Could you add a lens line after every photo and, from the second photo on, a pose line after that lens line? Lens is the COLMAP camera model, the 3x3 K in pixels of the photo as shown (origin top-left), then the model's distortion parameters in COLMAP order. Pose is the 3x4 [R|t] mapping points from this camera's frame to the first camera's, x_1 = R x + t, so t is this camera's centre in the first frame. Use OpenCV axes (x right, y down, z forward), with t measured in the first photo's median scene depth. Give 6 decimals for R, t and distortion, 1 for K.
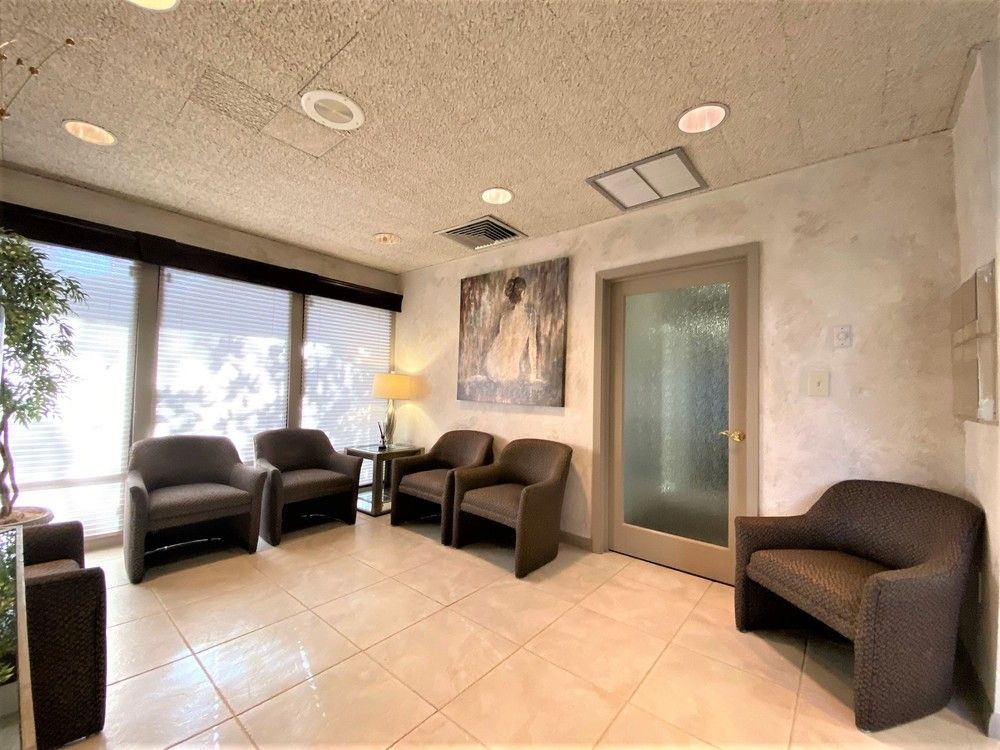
lens RADIAL K [[413.5, 0, 498.2], [0, 413.5, 378.2], [0, 0, 1]] dist [0.023285, -0.000660]
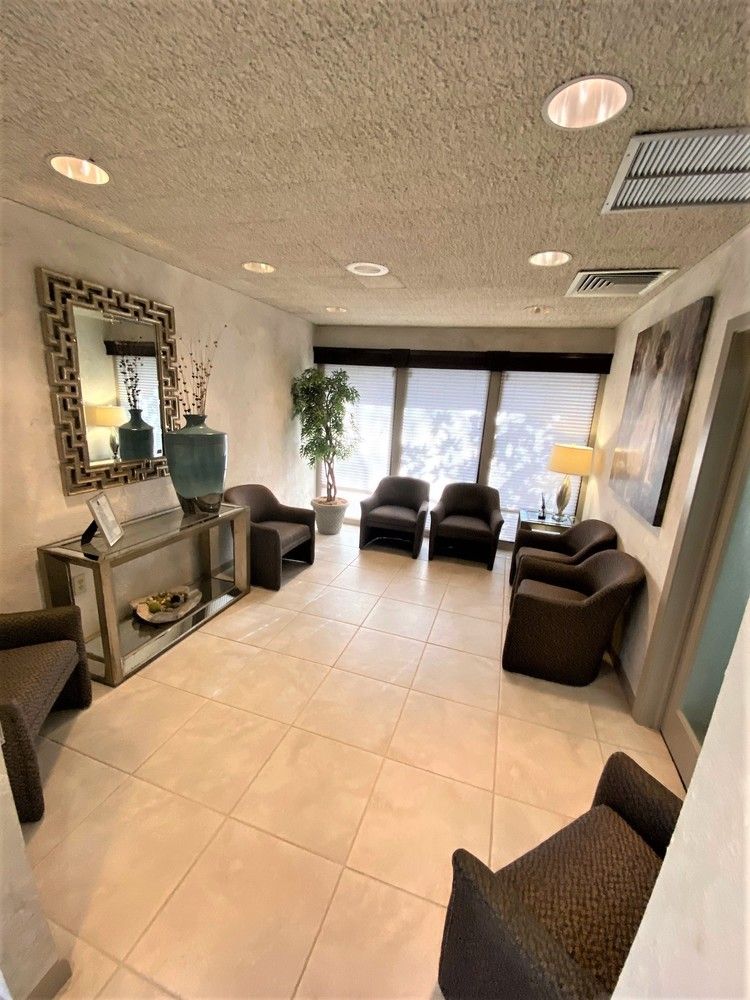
lens RADIAL K [[413.5, 0, 372.9], [0, 413.5, 500.2], [0, 0, 1]] dist [0.023285, -0.000660]
pose [[0.364185, 0.223561, -0.904096, 0.581323], [-0.024791, 0.972745, 0.230550, -0.117669], [0.930997, -0.061549, 0.359801, 0.265667]]
